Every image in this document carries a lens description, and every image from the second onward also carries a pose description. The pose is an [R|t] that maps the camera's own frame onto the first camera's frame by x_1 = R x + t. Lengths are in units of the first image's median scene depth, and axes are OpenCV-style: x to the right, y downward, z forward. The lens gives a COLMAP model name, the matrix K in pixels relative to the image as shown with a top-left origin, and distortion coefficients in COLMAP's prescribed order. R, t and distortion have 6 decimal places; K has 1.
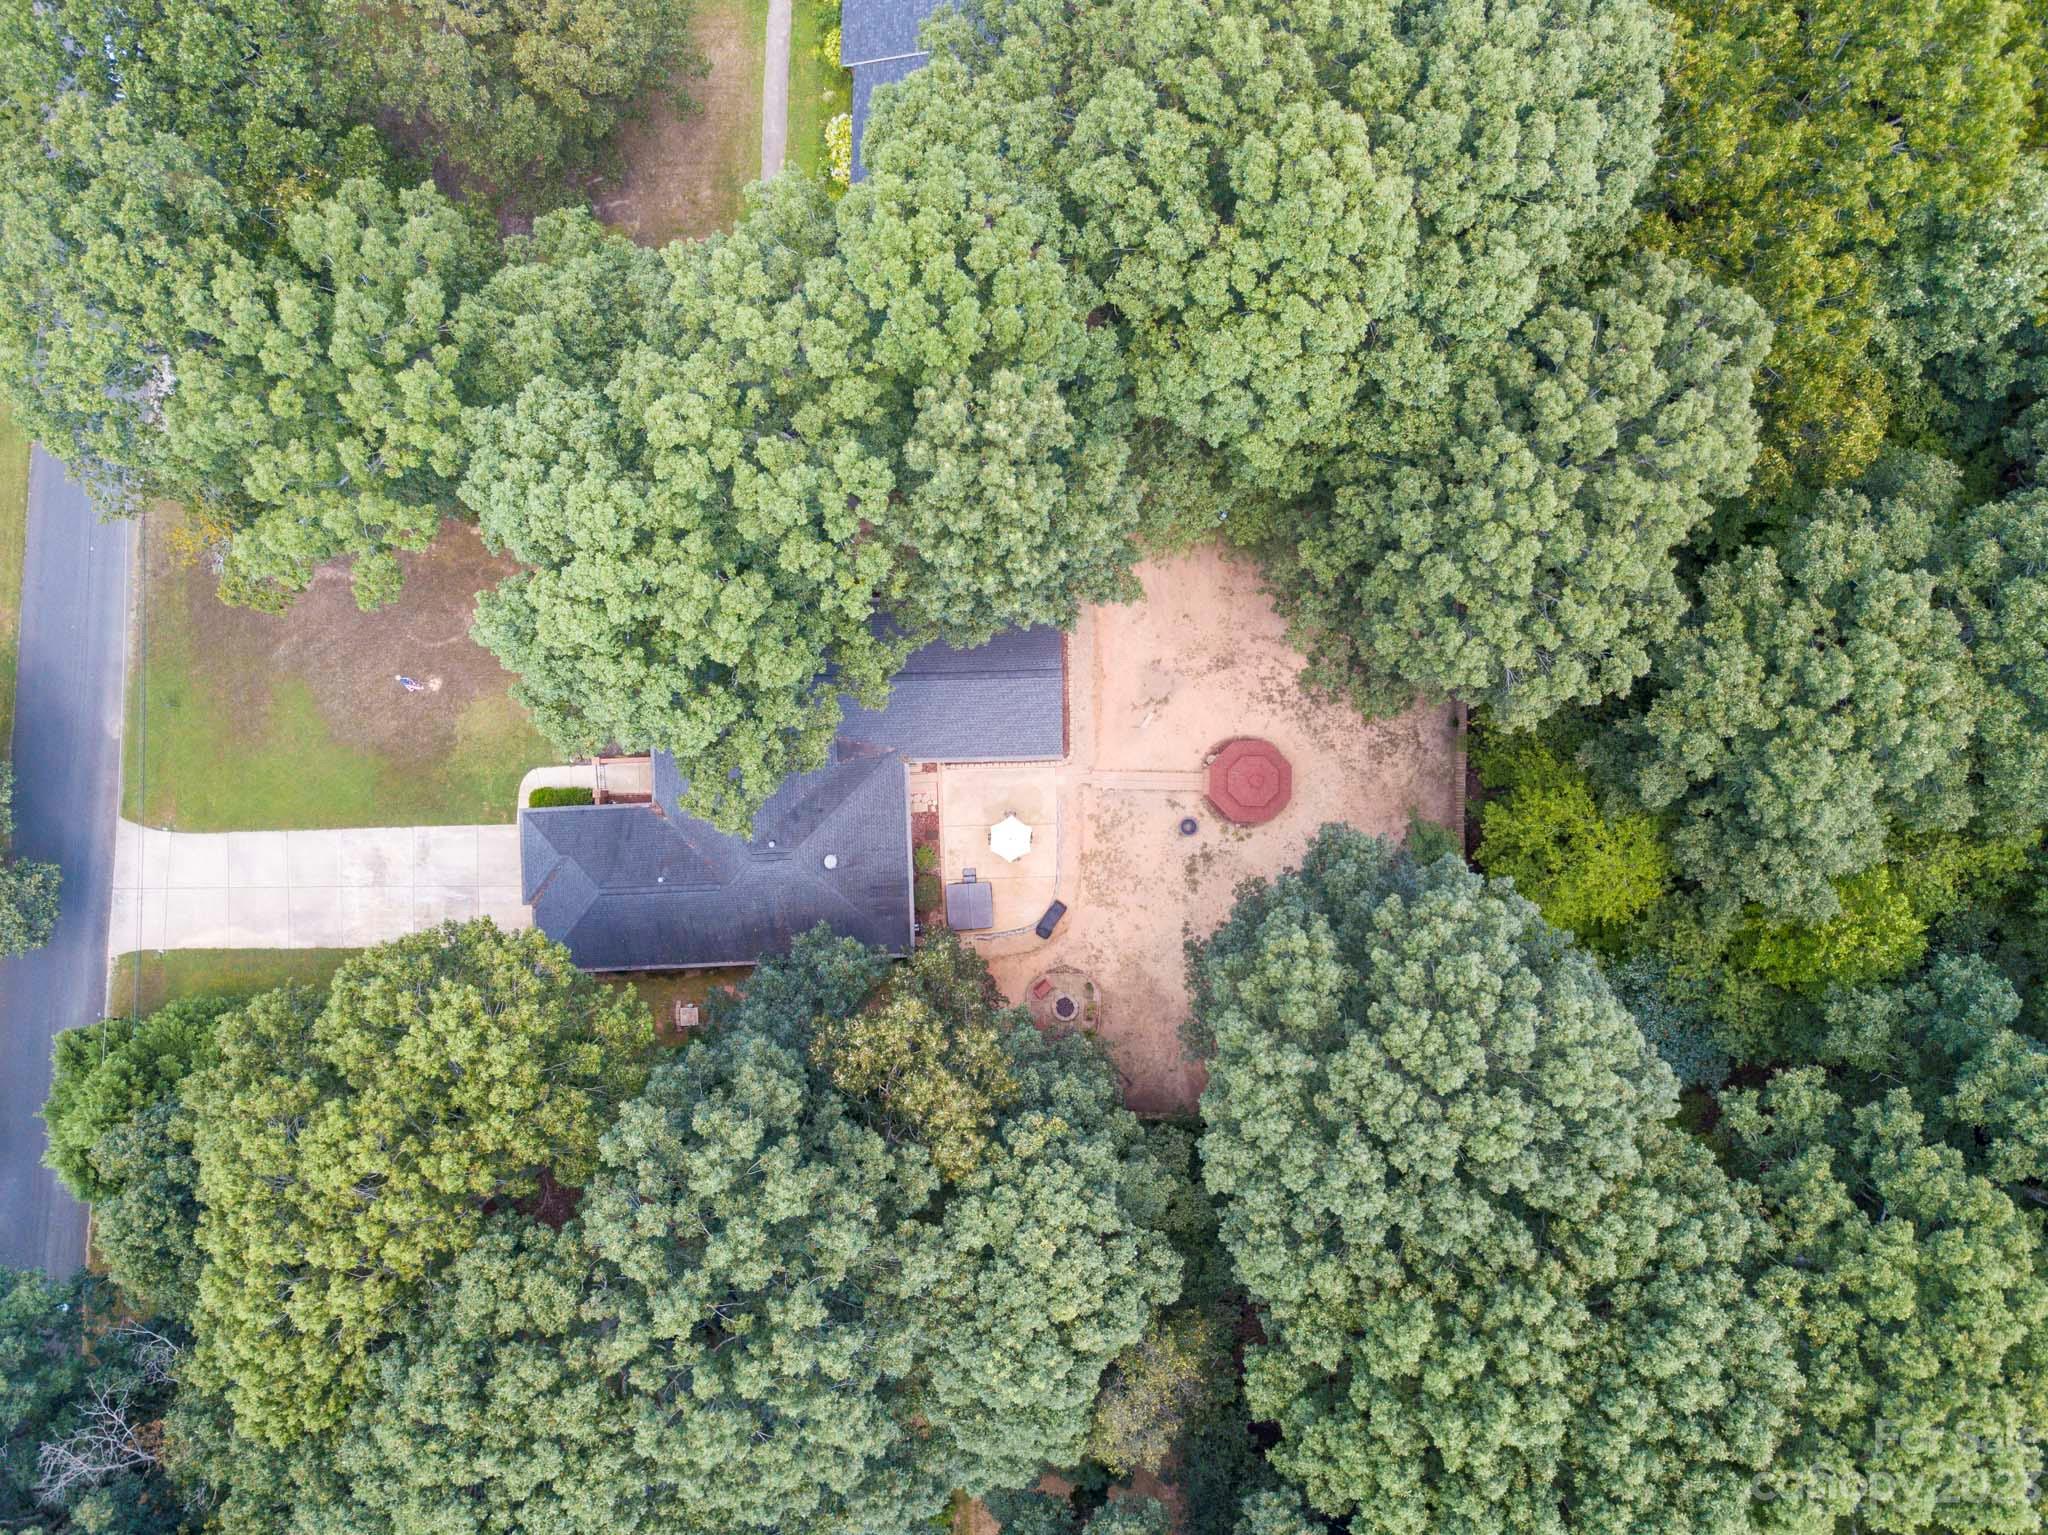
lens RADIAL K [[1587.6, 0, 1019.8], [0, 1587.6, 771.7], [0, 0, 1]] dist [0.001538, 0.007034]
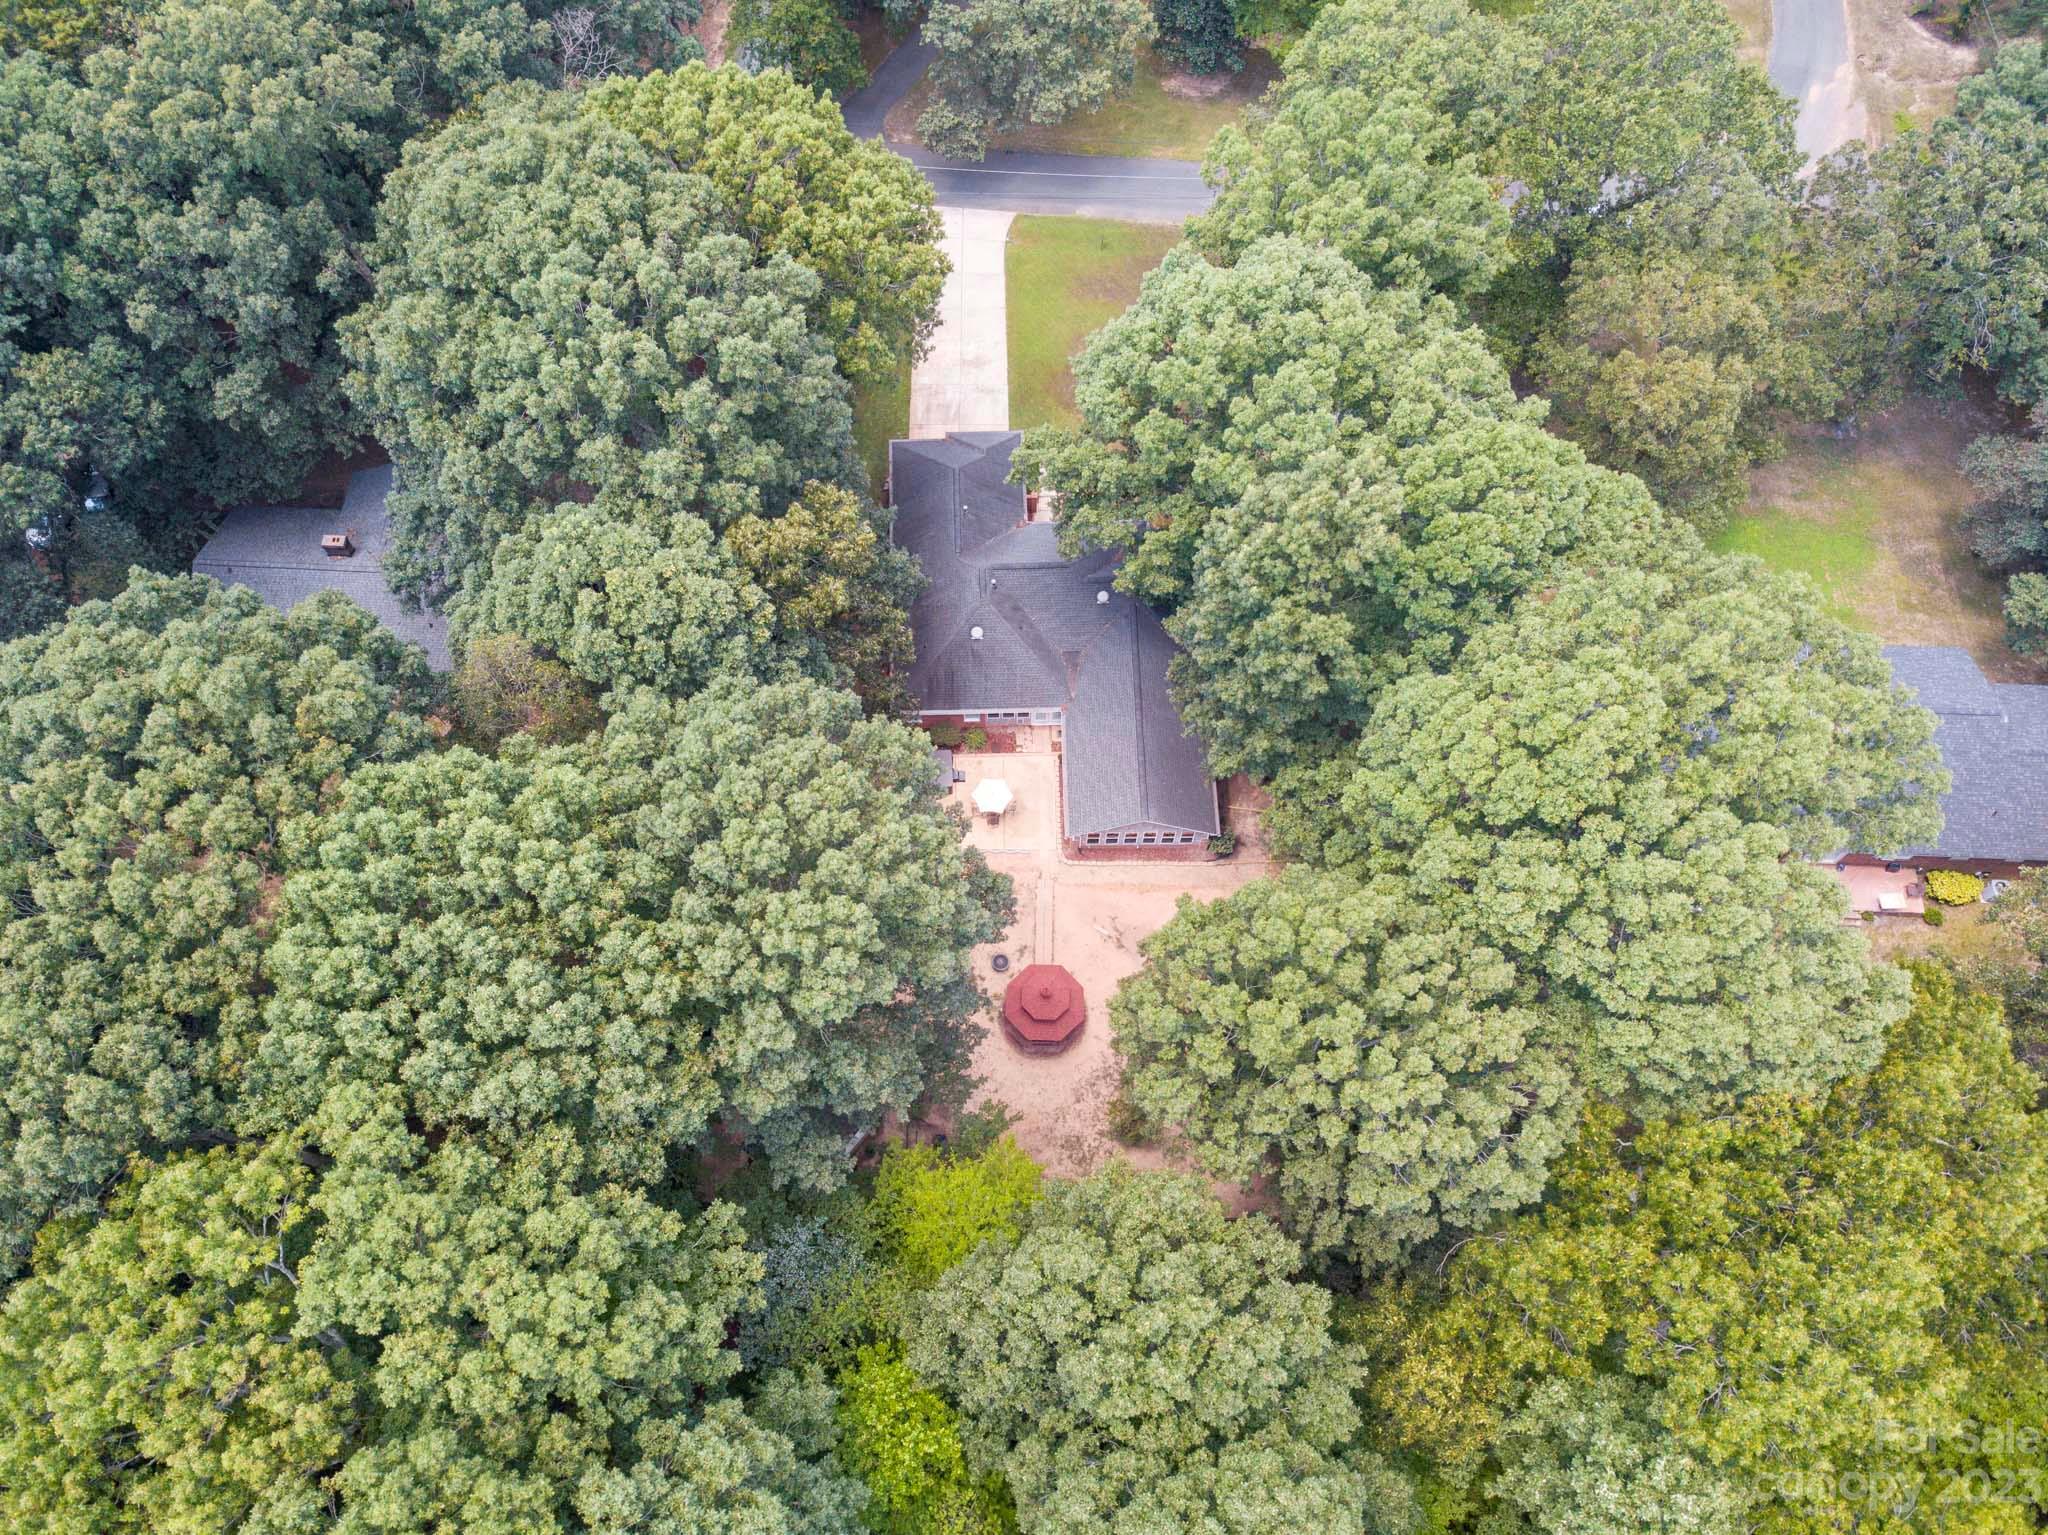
lens RADIAL K [[1587.6, 0, 1019.8], [0, 1587.6, 771.7], [0, 0, 1]] dist [0.001538, 0.007034]
pose [[-0.007932, 0.911107, -0.412093, 0.431485], [-0.999966, -0.006361, 0.005183, 0.017862], [0.002101, 0.412121, 0.911127, -0.019751]]
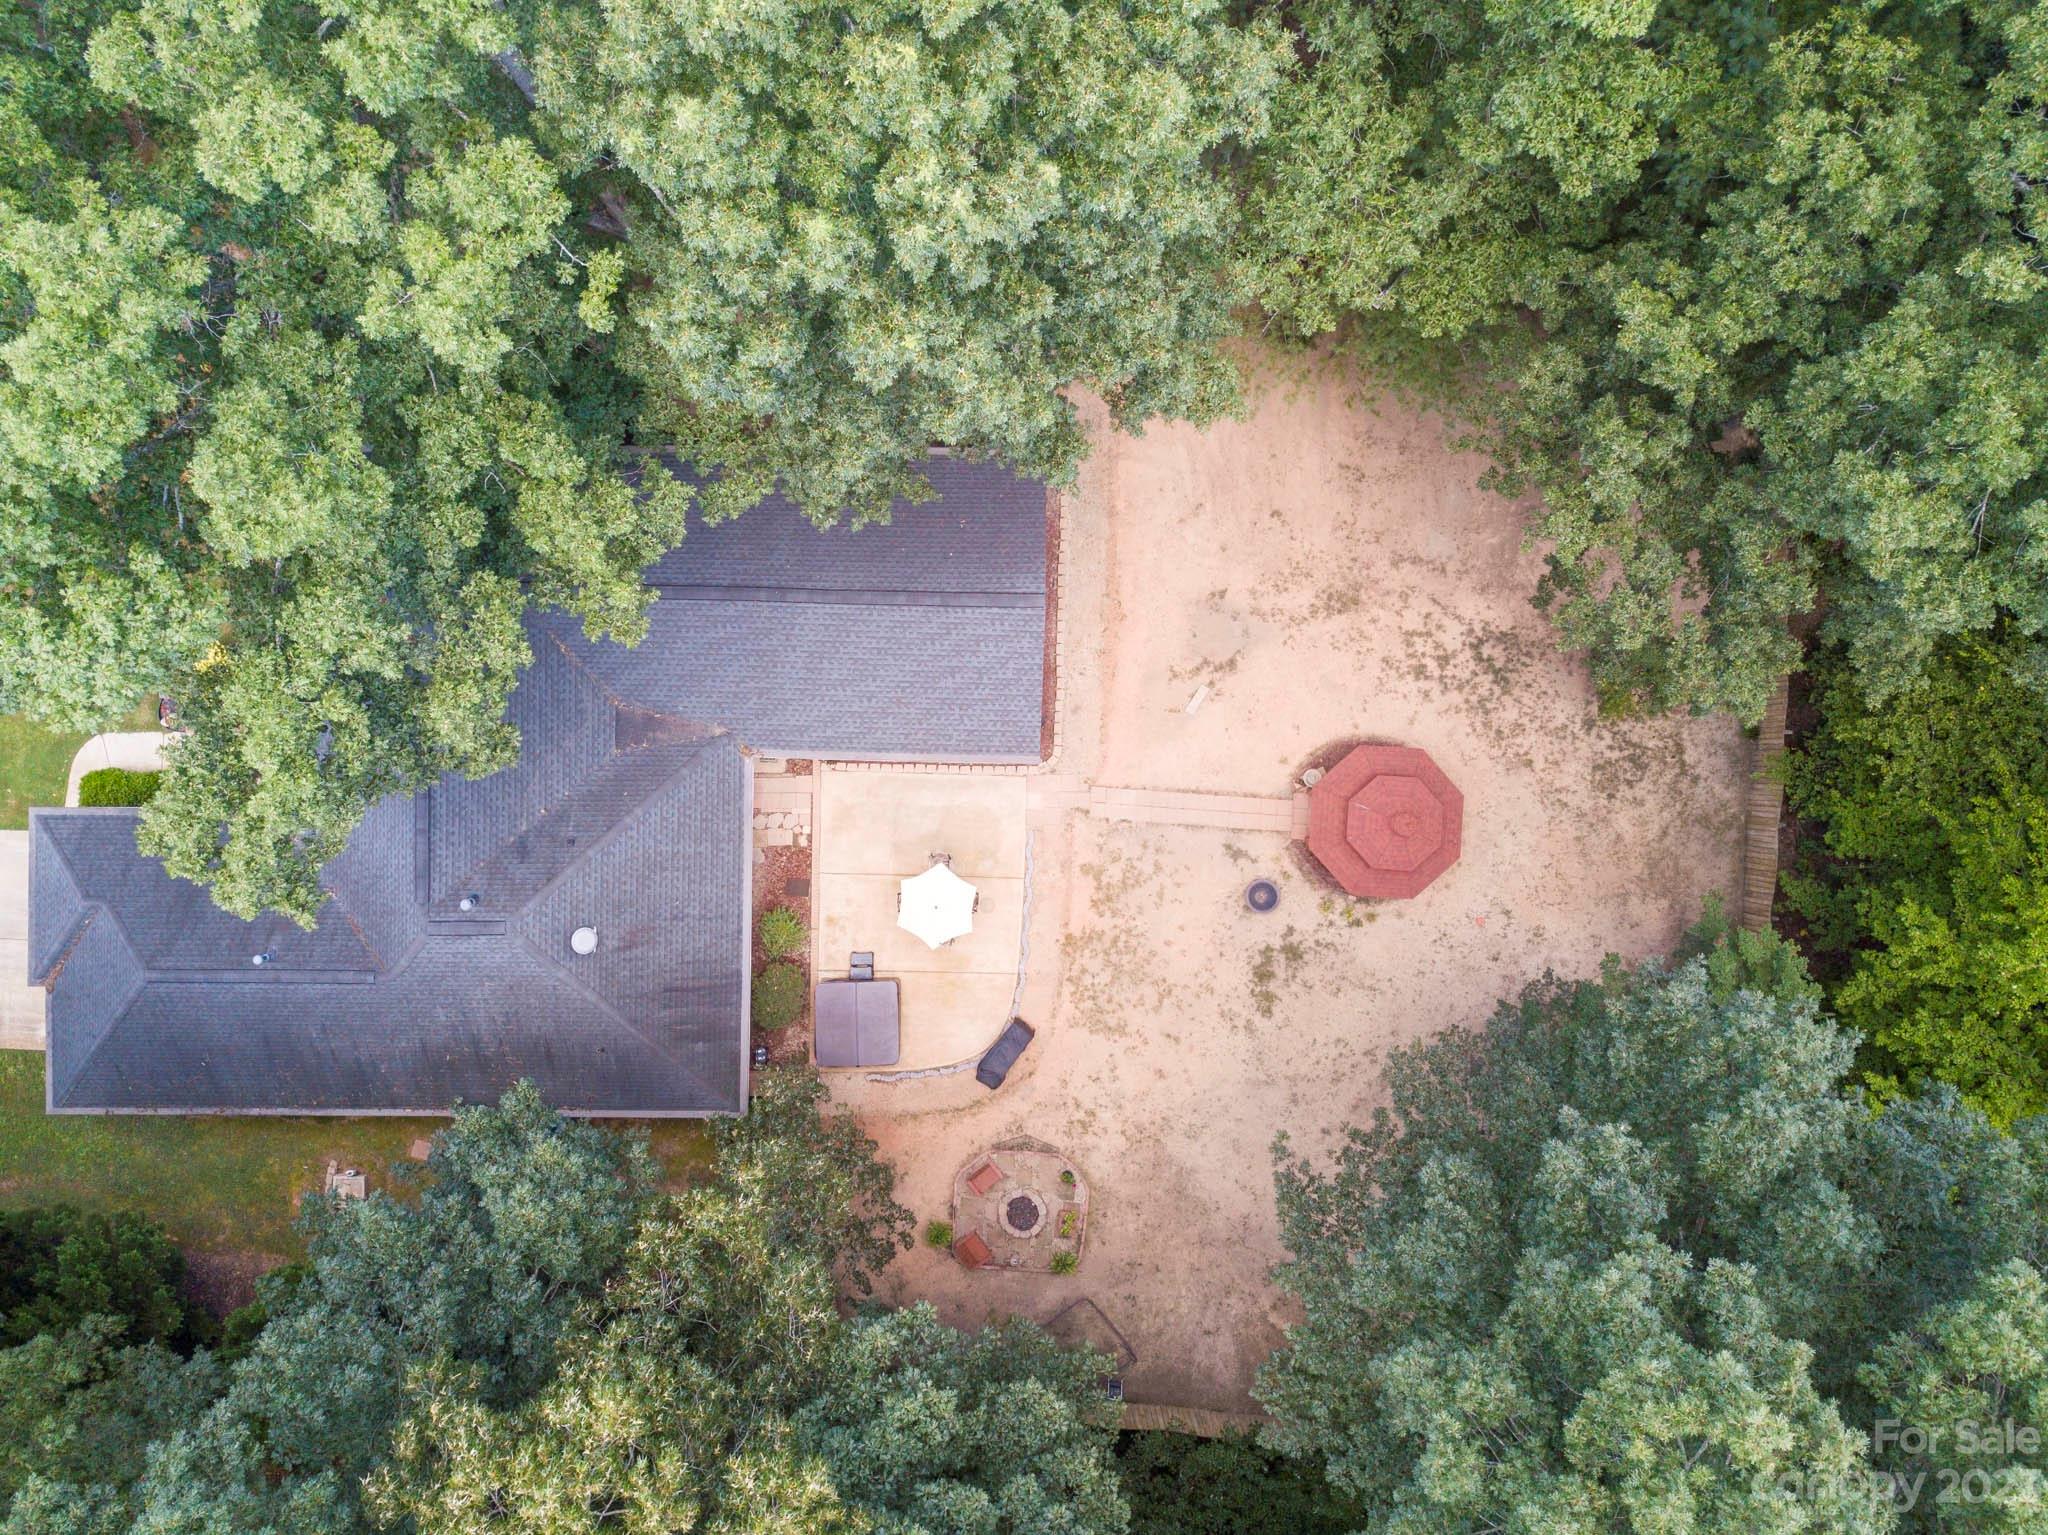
lens RADIAL K [[1587.6, 0, 1019.8], [0, 1587.6, 771.7], [0, 0, 1]] dist [0.001538, 0.007034]
pose [[0.998850, 0.047399, 0.007245, 0.016376], [-0.047487, 0.998794, 0.012467, -0.011474], [-0.006645, -0.012796, 0.999896, 0.454398]]
